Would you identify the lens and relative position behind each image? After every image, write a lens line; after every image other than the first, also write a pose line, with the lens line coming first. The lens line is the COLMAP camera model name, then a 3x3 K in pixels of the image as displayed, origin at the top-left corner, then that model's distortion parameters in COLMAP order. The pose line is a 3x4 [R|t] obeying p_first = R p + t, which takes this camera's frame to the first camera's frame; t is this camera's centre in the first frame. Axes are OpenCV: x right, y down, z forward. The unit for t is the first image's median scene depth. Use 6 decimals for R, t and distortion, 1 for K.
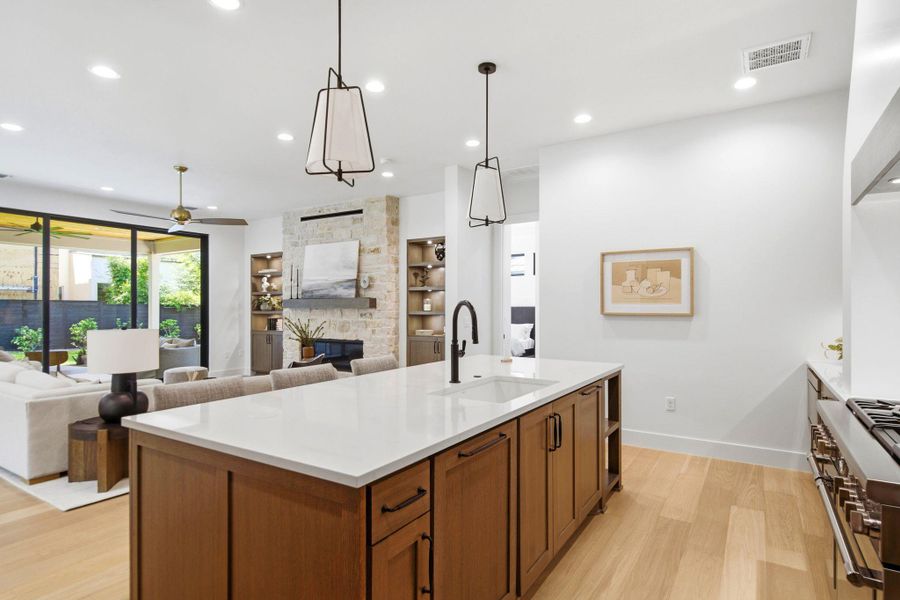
lens RADIAL K [[472.6, 0, 443.1], [0, 472.6, 307.8], [0, 0, 1]] dist [0.019625, -0.006414]
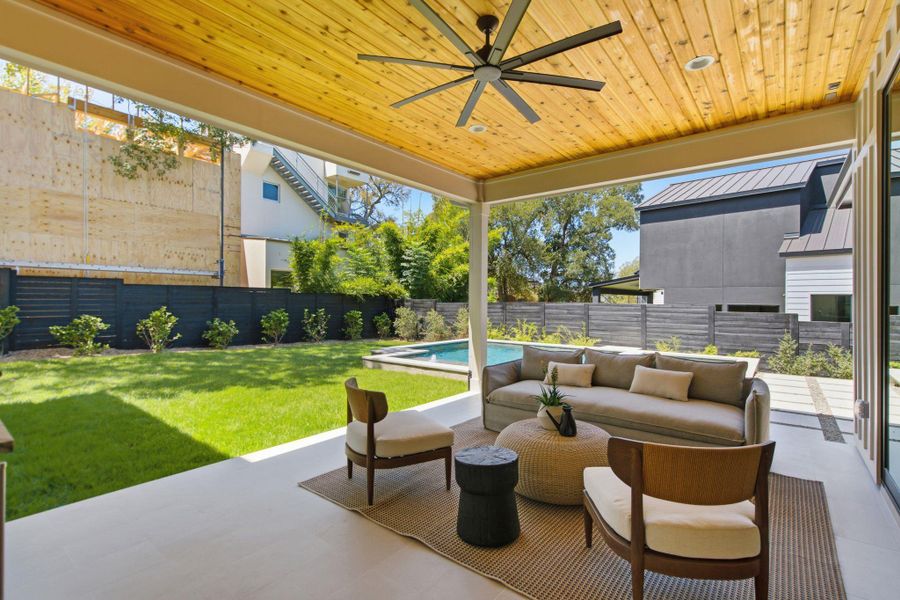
lens RADIAL K [[417.6, 0, 455.6], [0, 417.6, 301.0], [0, 0, 1]] dist [-0.000669, -0.000497]
pose [[0.996146, 0.003996, -0.087618, -0.819172], [-0.004091, 0.999991, -0.000913, 0.017074], [0.087614, 0.001268, 0.996154, 0.646588]]
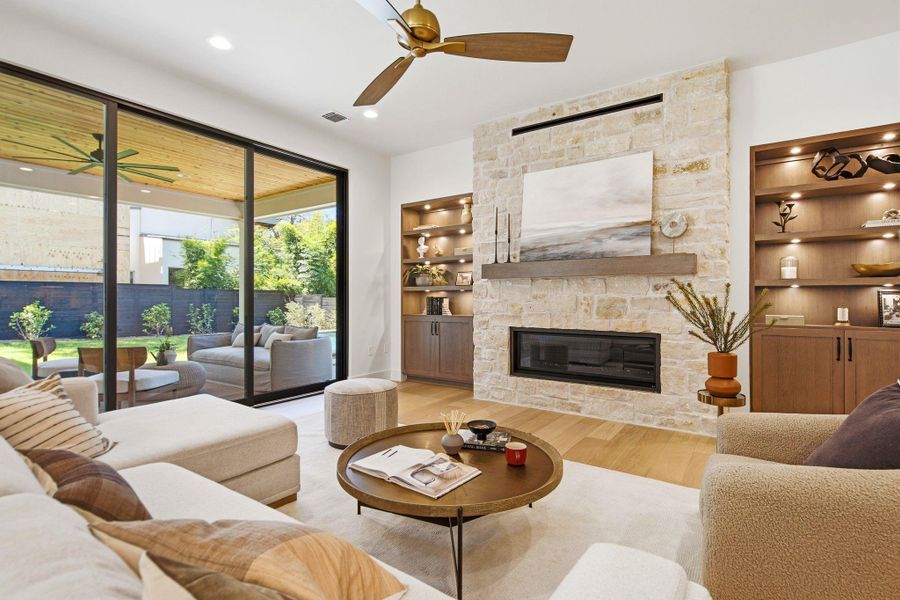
lens RADIAL K [[435.2, 0, 453.4], [0, 435.2, 300.7], [0, 0, 1]] dist [0.004935, 0.000653]
pose [[0.999228, 0.001237, -0.039277, -0.316191], [-0.000936, 0.999970, 0.007682, 0.022664], [0.039286, -0.007640, 0.999199, 0.389585]]
